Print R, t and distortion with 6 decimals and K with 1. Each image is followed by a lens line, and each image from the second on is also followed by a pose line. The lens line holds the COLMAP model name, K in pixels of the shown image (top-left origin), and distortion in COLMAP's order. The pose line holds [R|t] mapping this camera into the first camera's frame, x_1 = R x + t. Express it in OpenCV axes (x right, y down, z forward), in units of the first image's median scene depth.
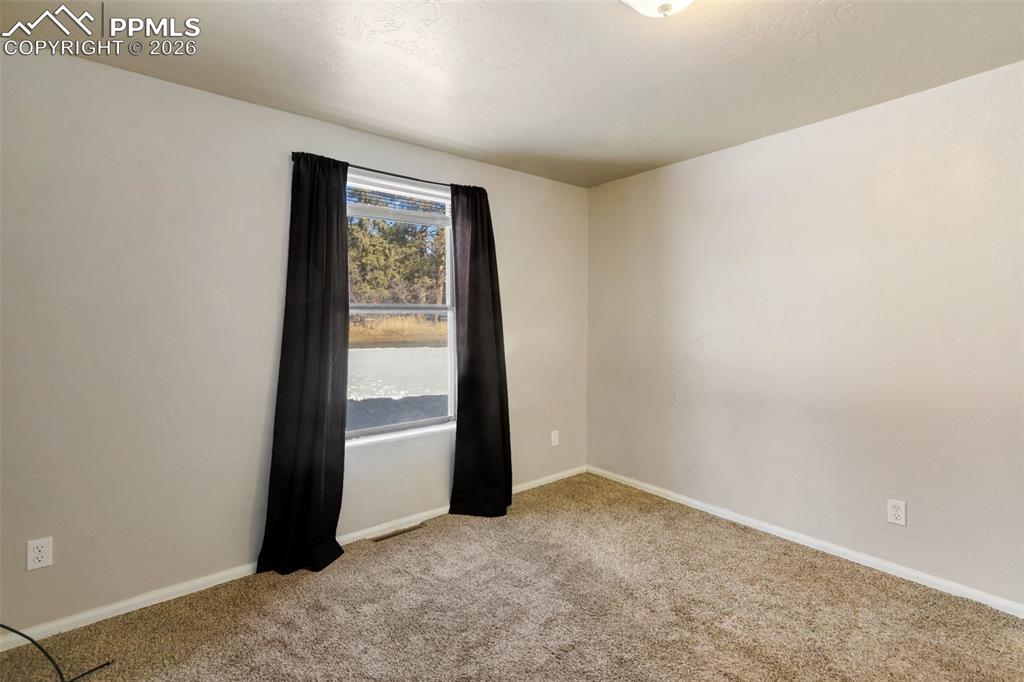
lens RADIAL K [[464.5, 0, 512.1], [0, 464.5, 324.2], [0, 0, 1]] dist [0.000976, 0.000538]
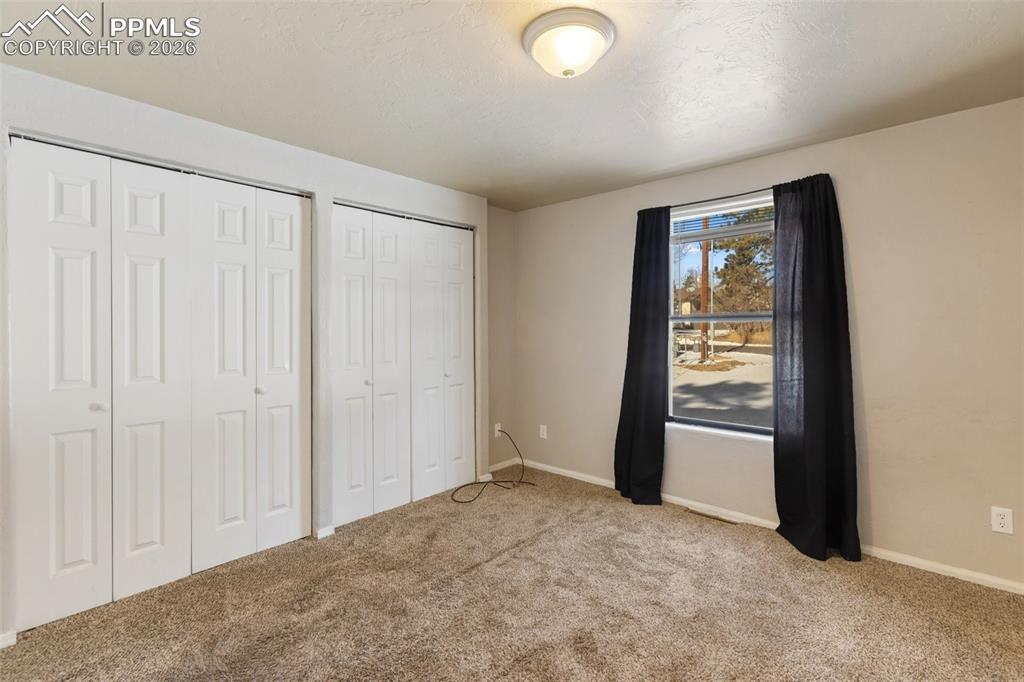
lens RADIAL K [[464.5, 0, 512.1], [0, 464.5, 324.2], [0, 0, 1]] dist [0.000976, 0.000538]
pose [[0.148524, -0.000611, -0.988909, 0.865867], [-0.001389, 0.999999, -0.000826, -0.017310], [0.988908, 0.001496, 0.148523, 0.384031]]
